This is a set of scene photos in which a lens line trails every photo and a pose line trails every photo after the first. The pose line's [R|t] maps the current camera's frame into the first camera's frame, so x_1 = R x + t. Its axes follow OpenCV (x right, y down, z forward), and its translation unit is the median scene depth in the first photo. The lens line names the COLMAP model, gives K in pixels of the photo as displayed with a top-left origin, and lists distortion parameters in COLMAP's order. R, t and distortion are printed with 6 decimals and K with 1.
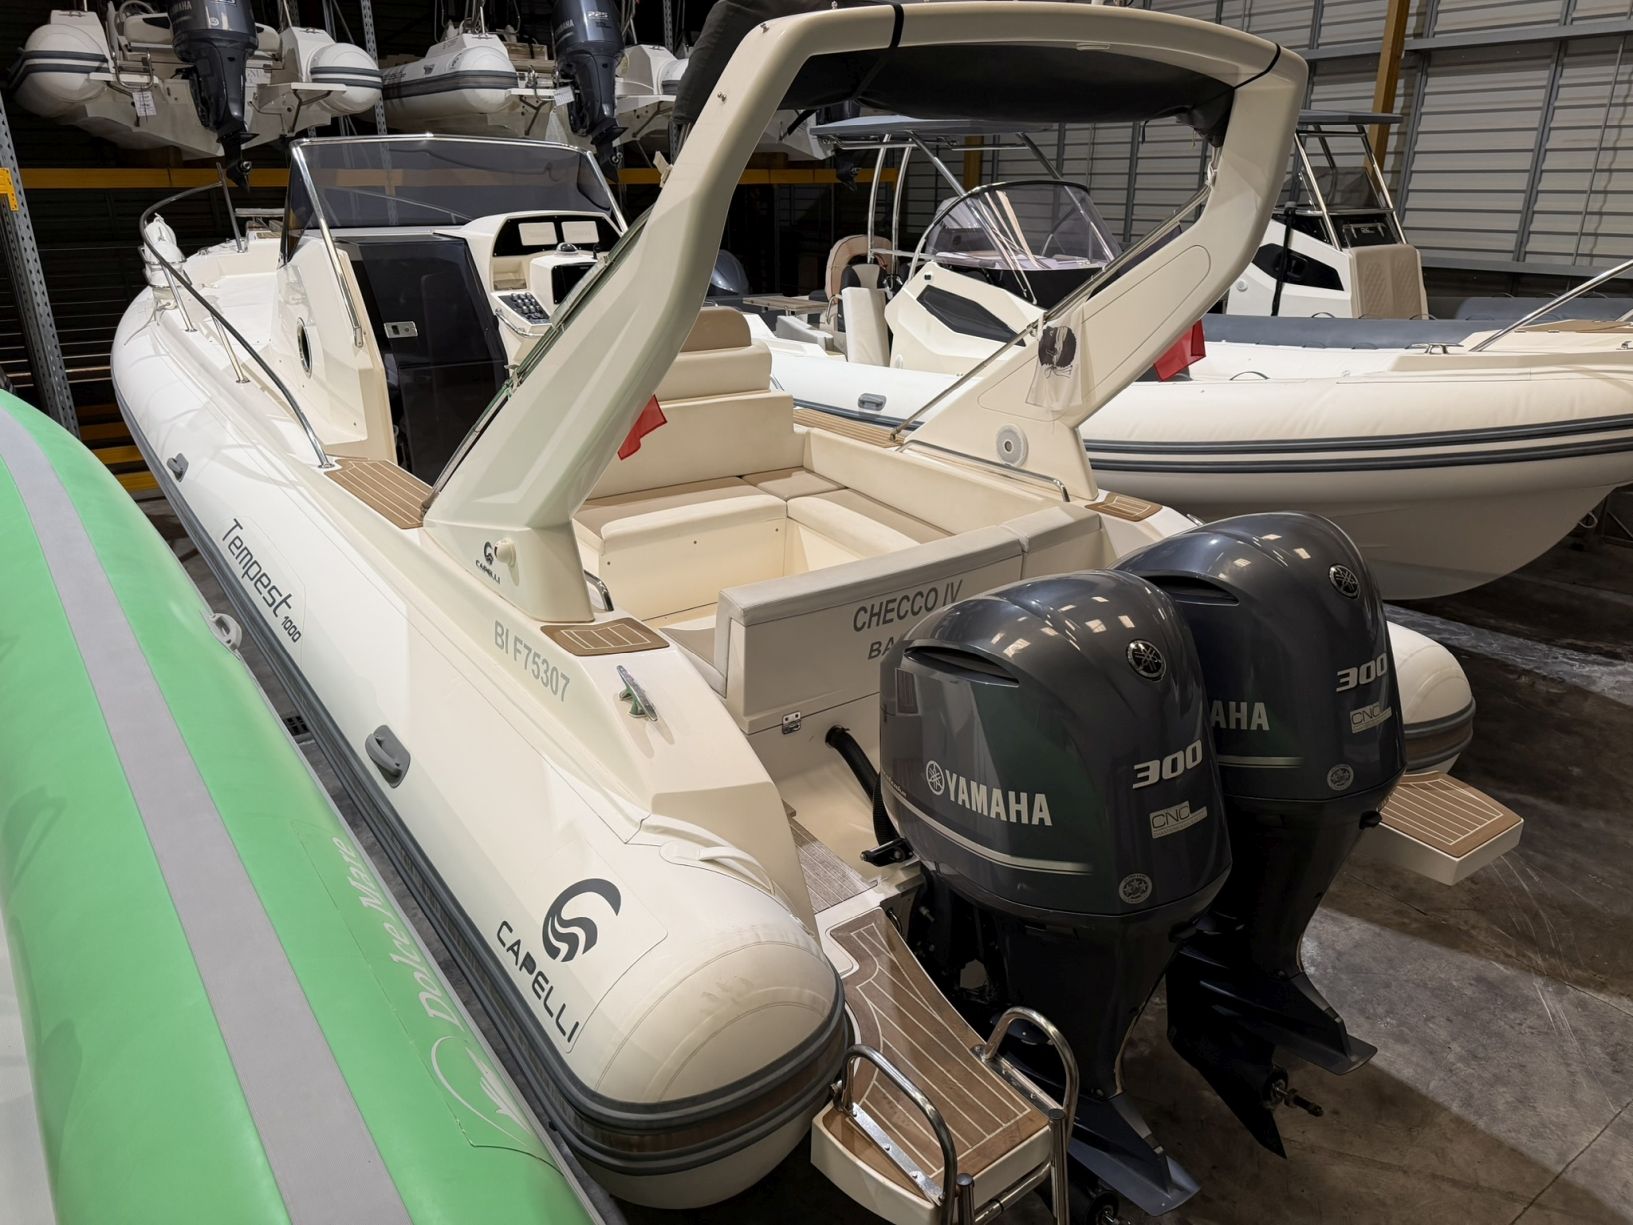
lens RADIAL K [[1135.7, 0, 816.5], [0, 1135.7, 612.5], [0, 0, 1]] dist [-0.002479, -0.007944]
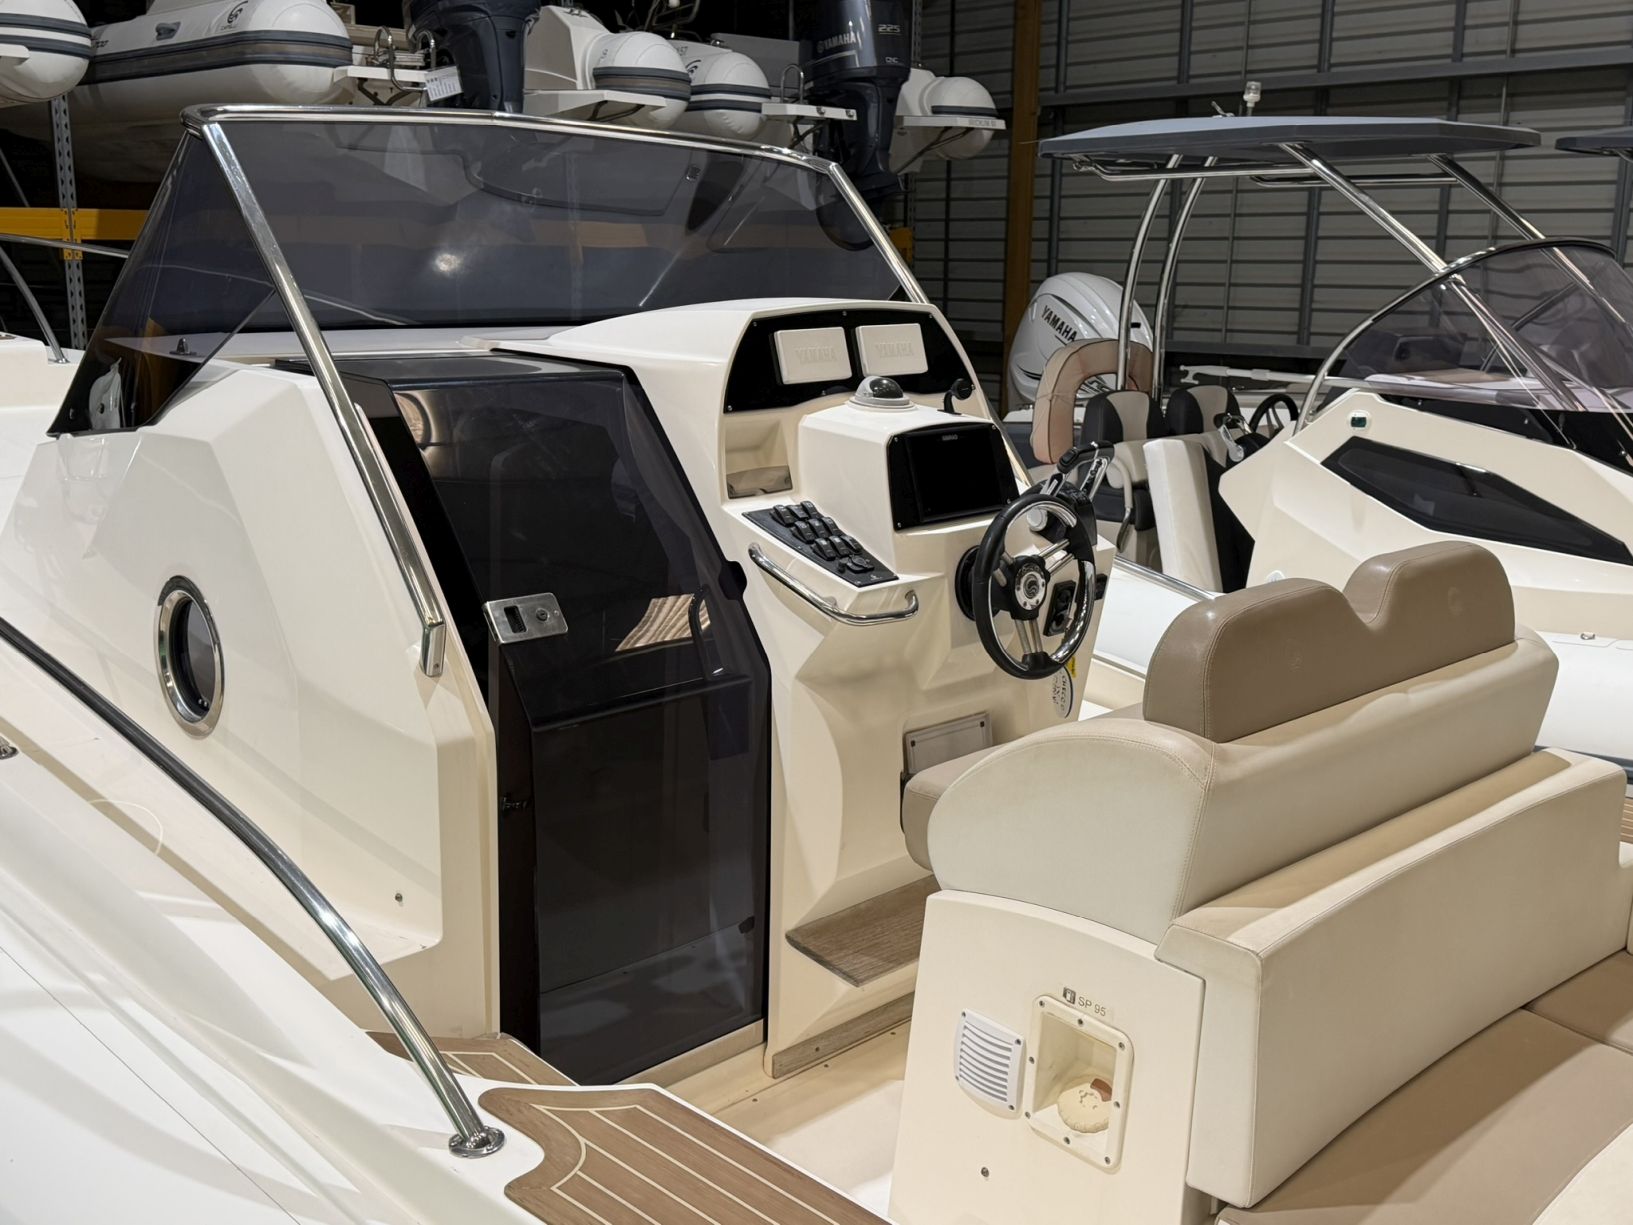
lens RADIAL K [[1636.3, 0, 816.5], [0, 1636.3, 612.5], [0, 0, 1]] dist [0.170659, -0.352365]
pose [[0.987770, -0.025857, 0.153762, -0.270864], [0.048084, 0.988605, -0.142648, -0.131322], [-0.148321, 0.148297, 0.977757, 0.364883]]
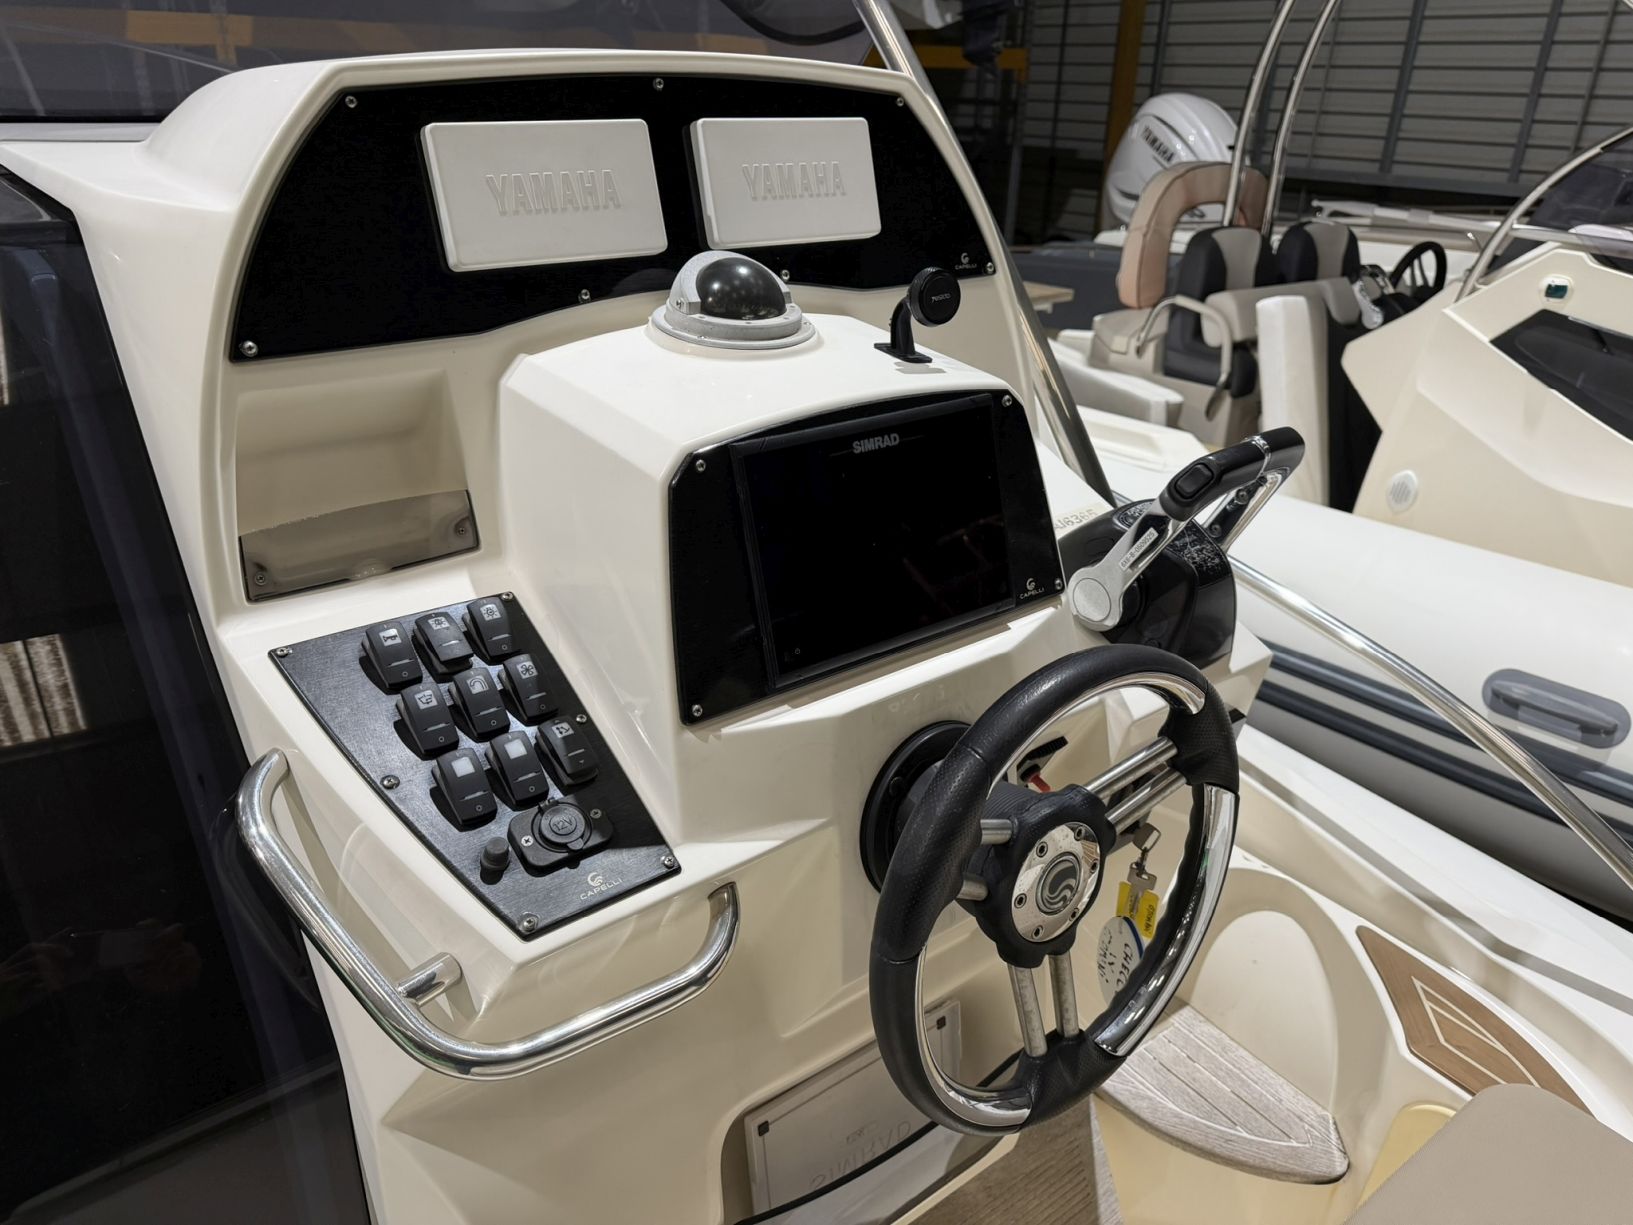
lens RADIAL K [[1135.7, 0, 816.5], [0, 1135.7, 612.5], [0, 0, 1]] dist [-0.002479, -0.007944]
pose [[0.999247, 0.005961, 0.038350, -0.173739], [-0.008799, 0.997200, 0.074262, -0.233322], [-0.037800, -0.074543, 0.996501, 0.680154]]
